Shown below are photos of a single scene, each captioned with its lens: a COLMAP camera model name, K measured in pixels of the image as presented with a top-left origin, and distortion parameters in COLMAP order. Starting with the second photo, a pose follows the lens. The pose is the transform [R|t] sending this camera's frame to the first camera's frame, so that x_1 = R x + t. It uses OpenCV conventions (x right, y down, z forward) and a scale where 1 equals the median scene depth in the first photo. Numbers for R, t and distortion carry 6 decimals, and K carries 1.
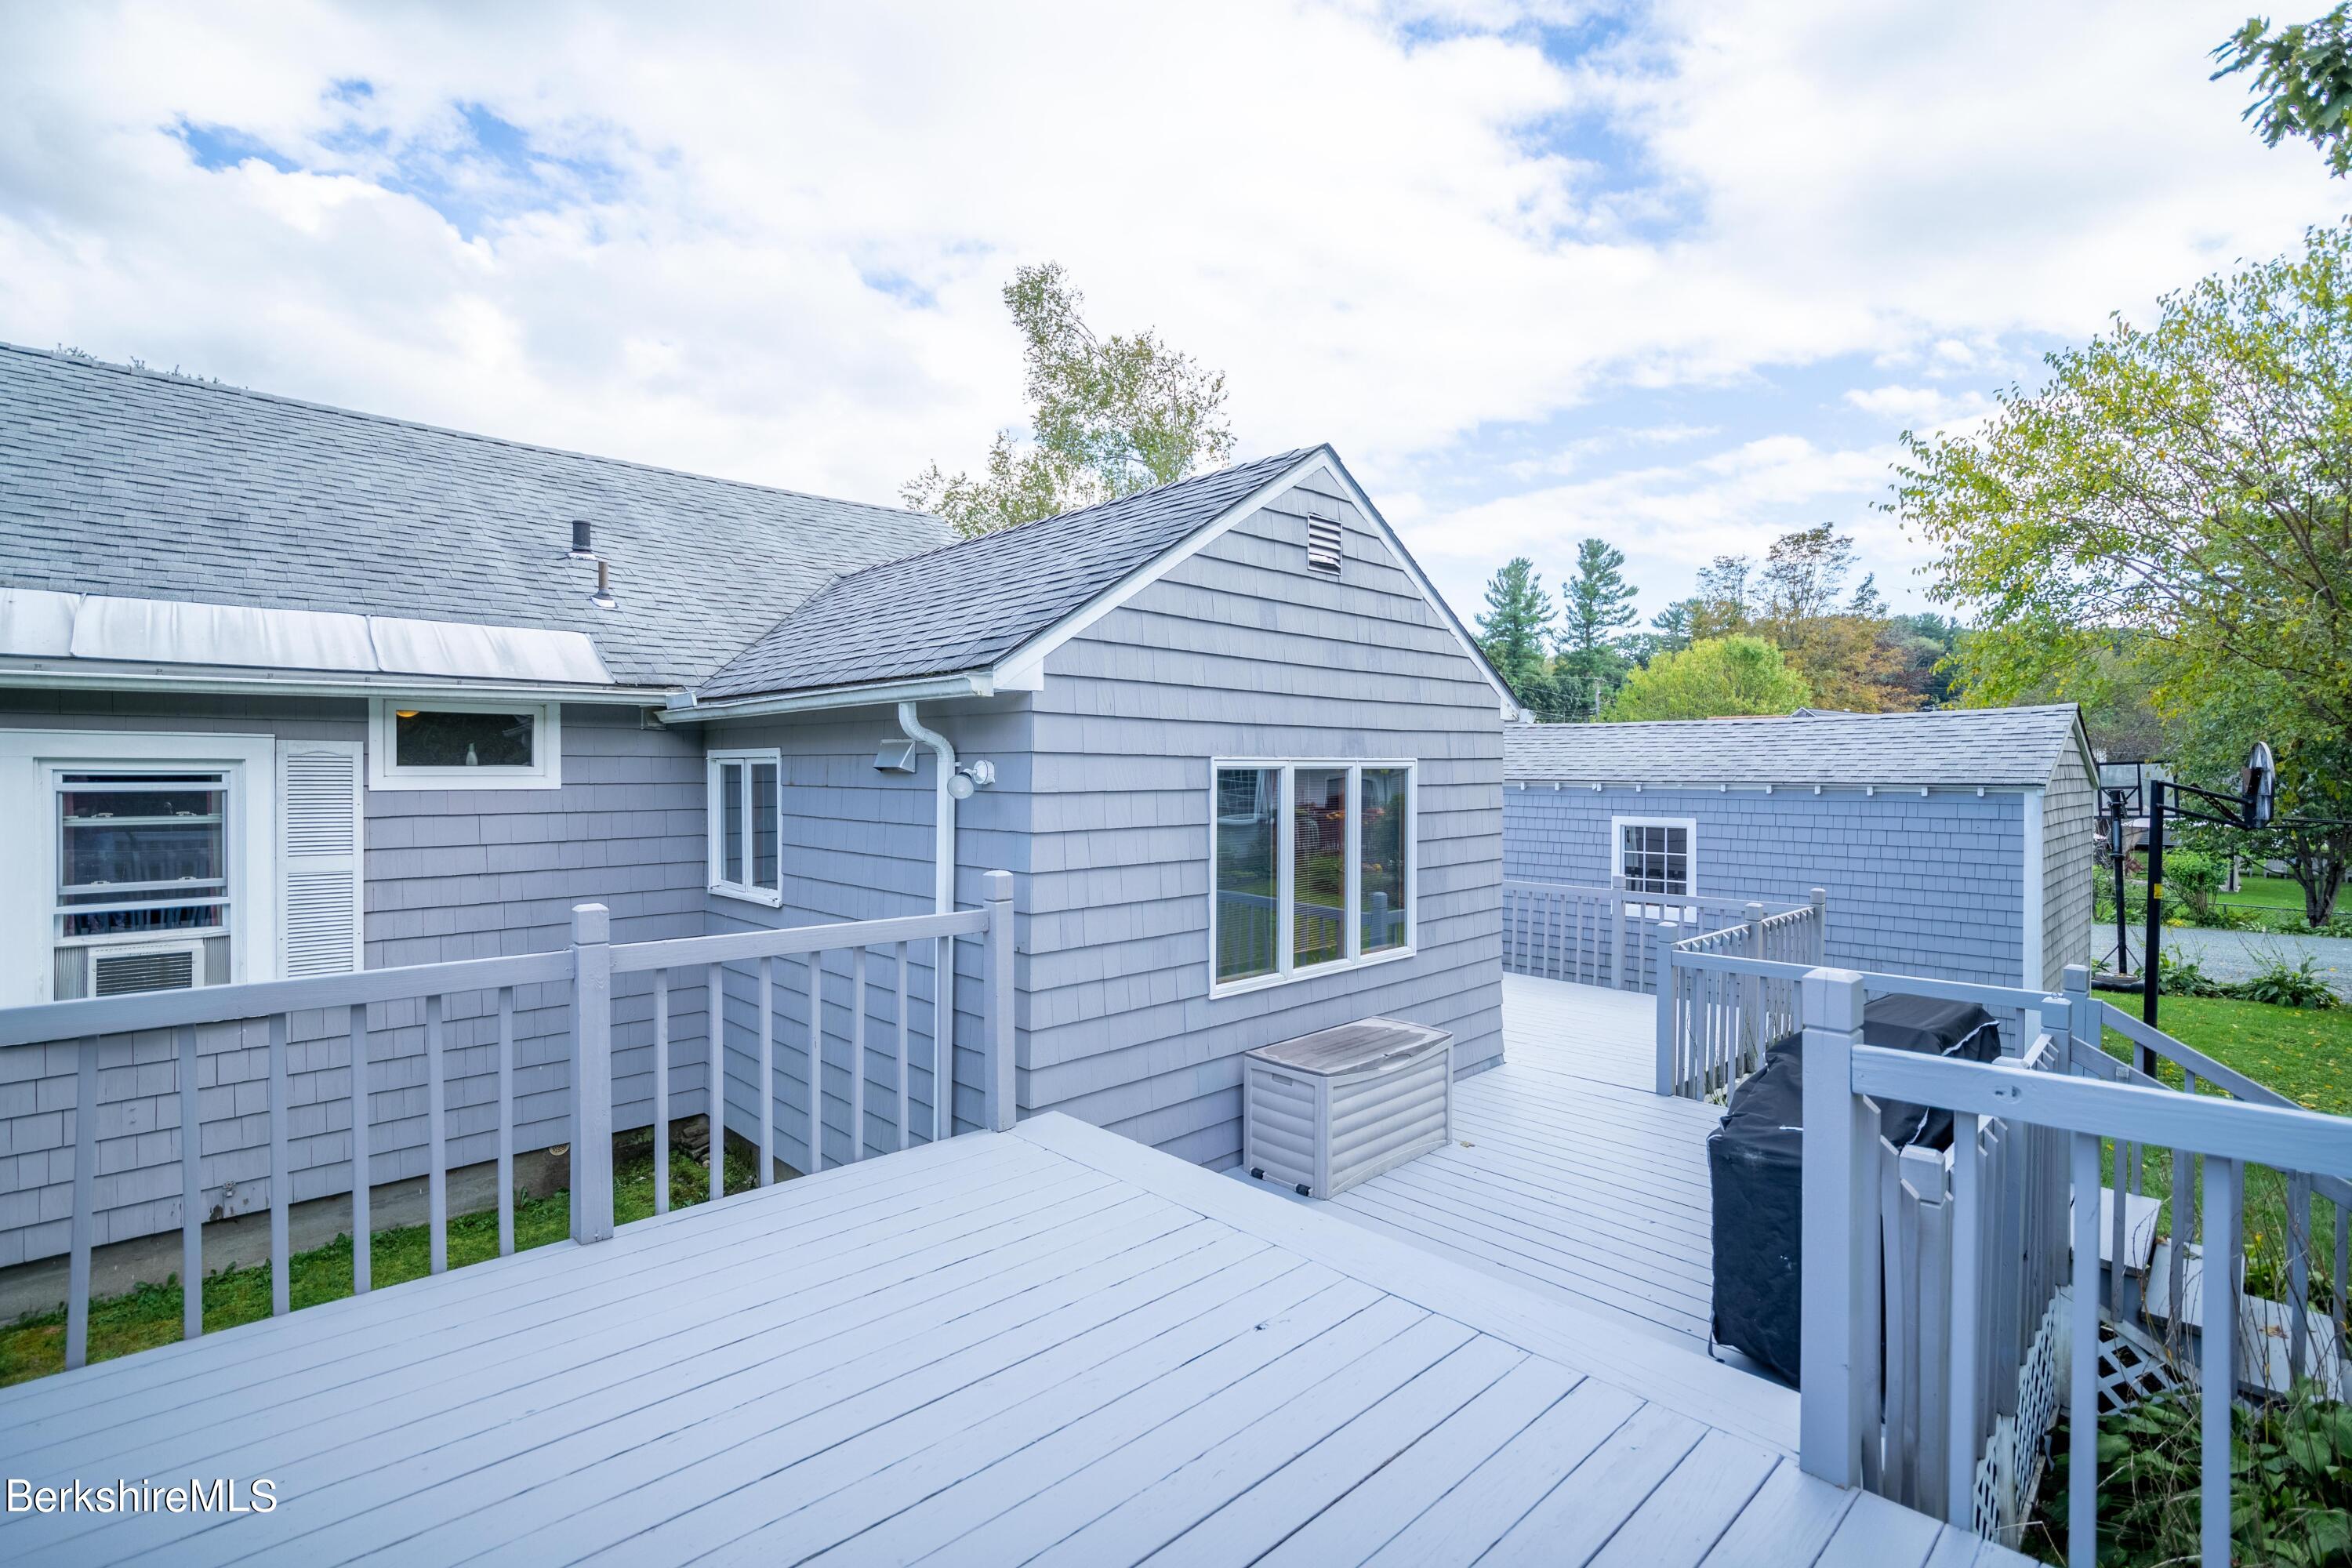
lens RADIAL K [[1079.1, 0, 1177.7], [0, 1079.1, 766.1], [0, 0, 1]] dist [0.015850, 0.006073]
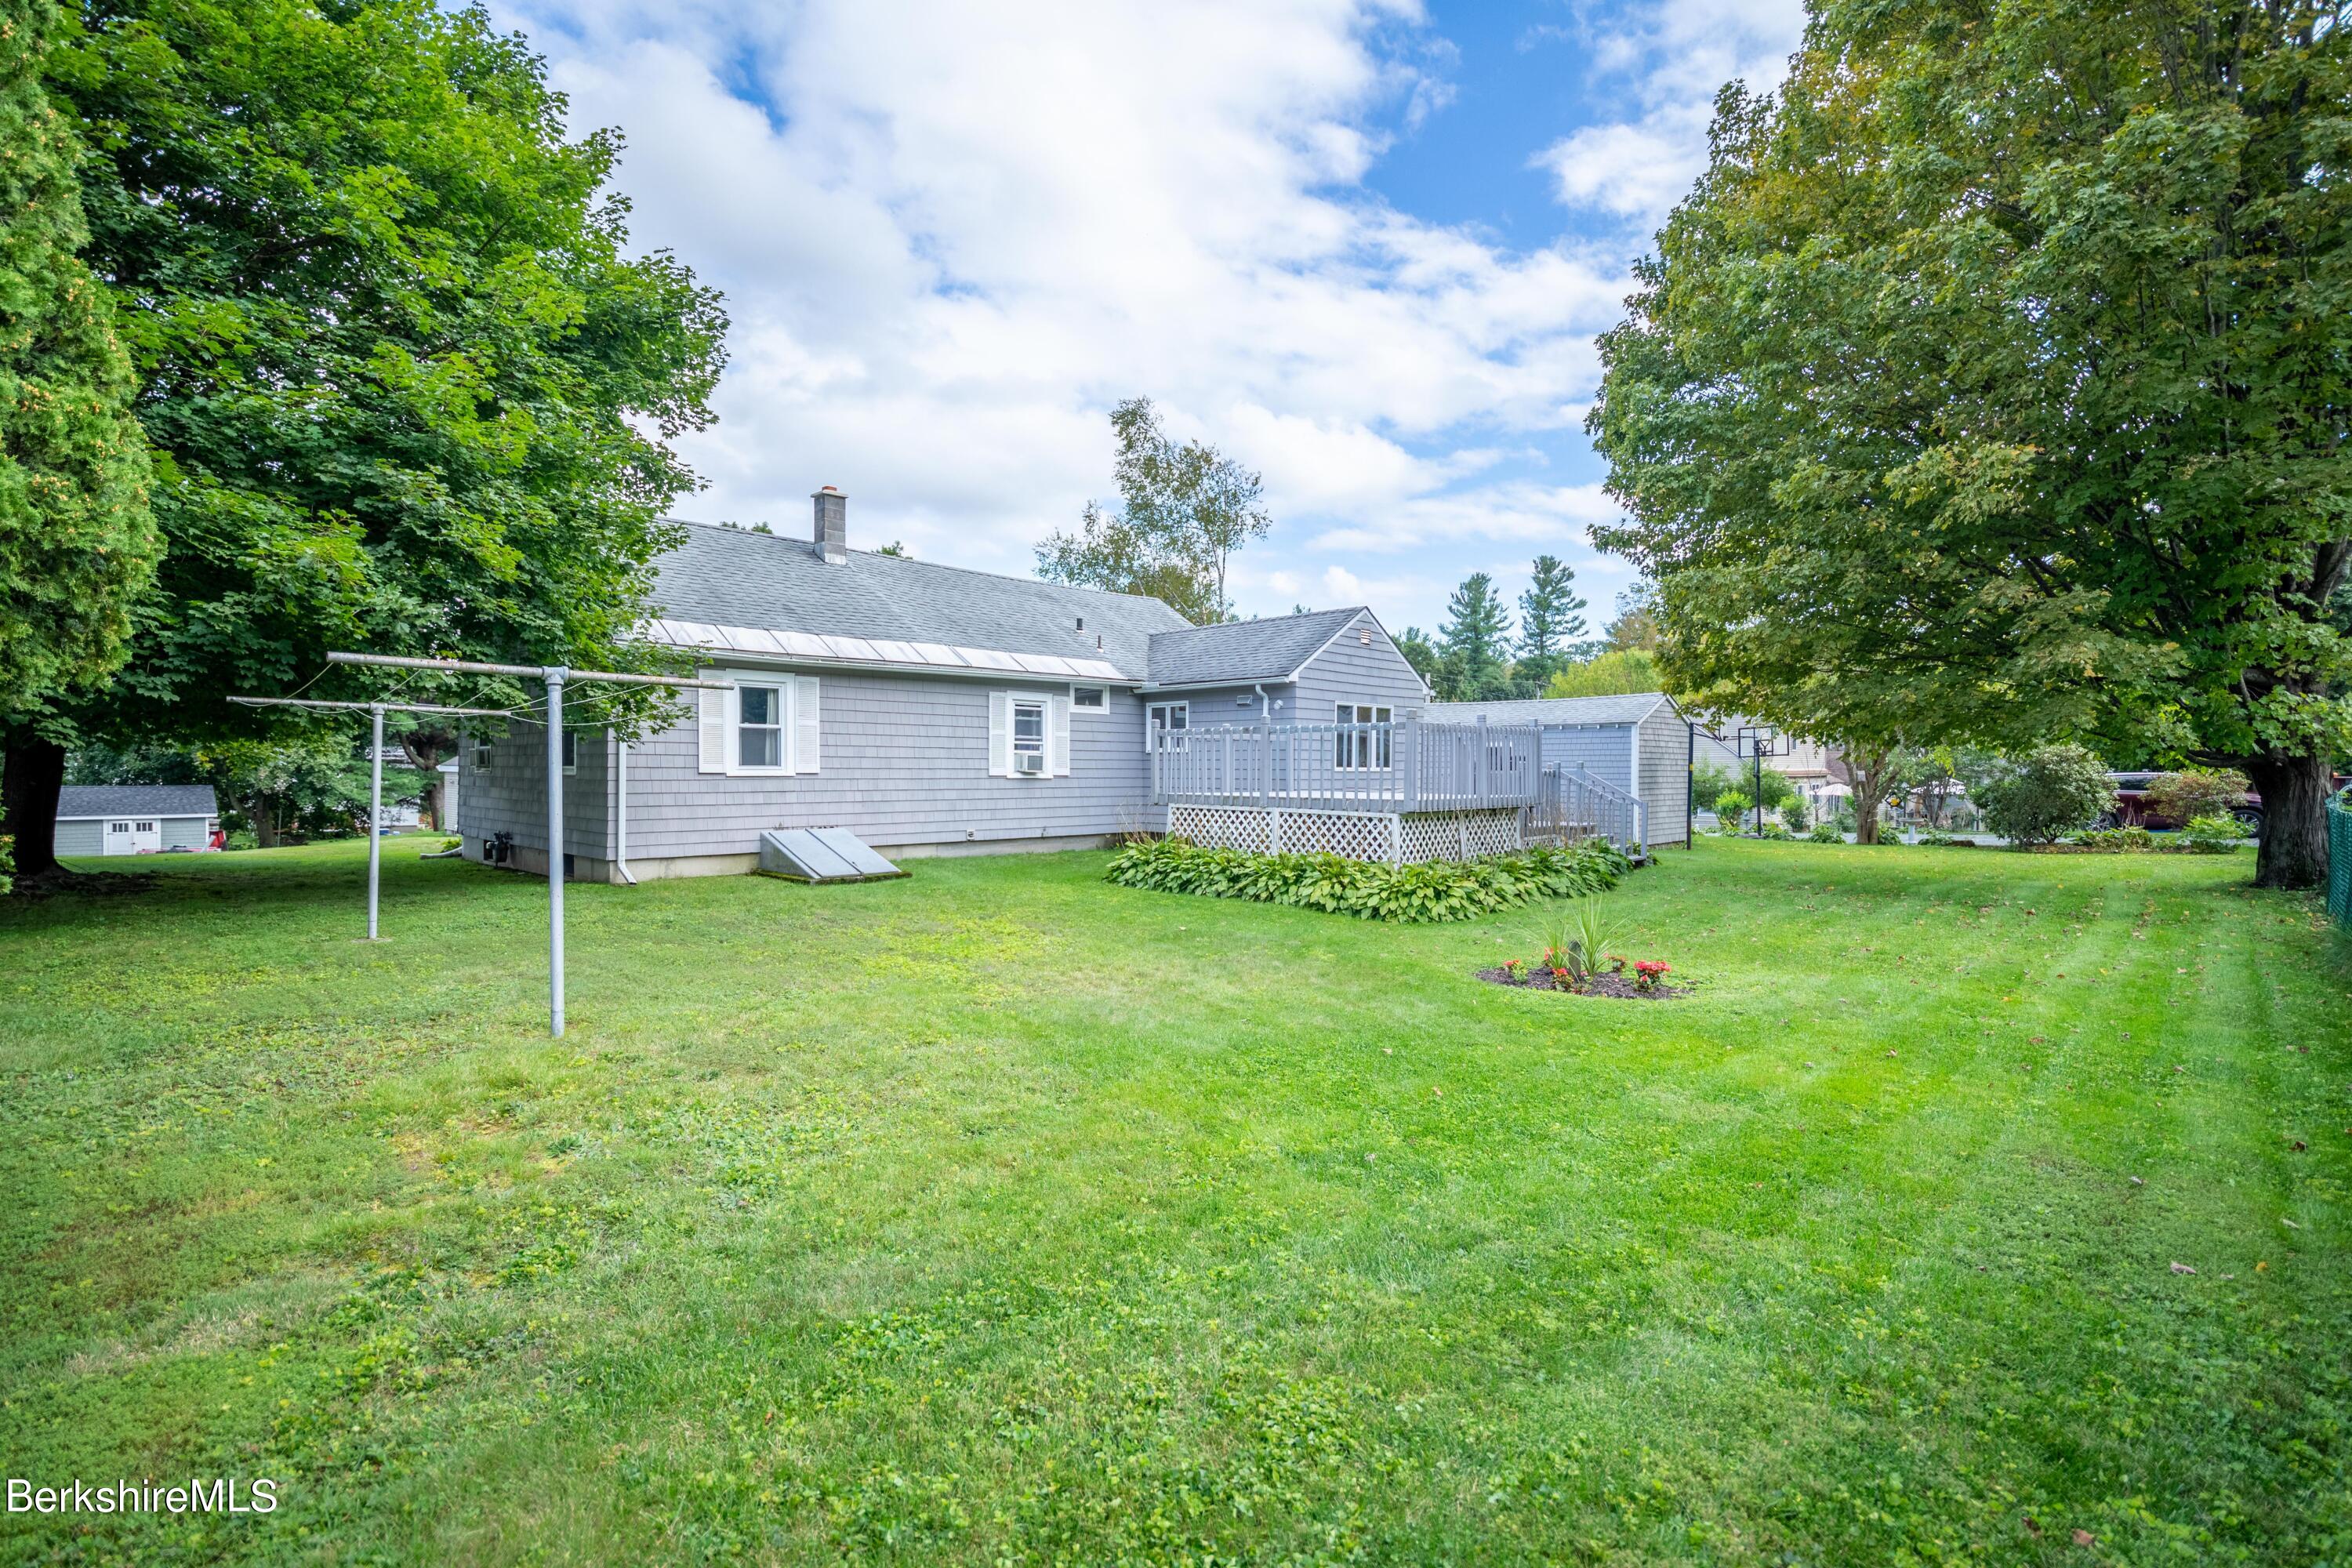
lens RADIAL K [[1079.1, 0, 1173.6], [0, 1079.1, 775.7], [0, 0, 1]] dist [0.015850, 0.006073]
pose [[0.999695, 0.002520, 0.024564, -0.091322], [-0.002667, 0.999979, 0.005934, 0.033712], [-0.024548, -0.005998, 0.999681, -0.390463]]
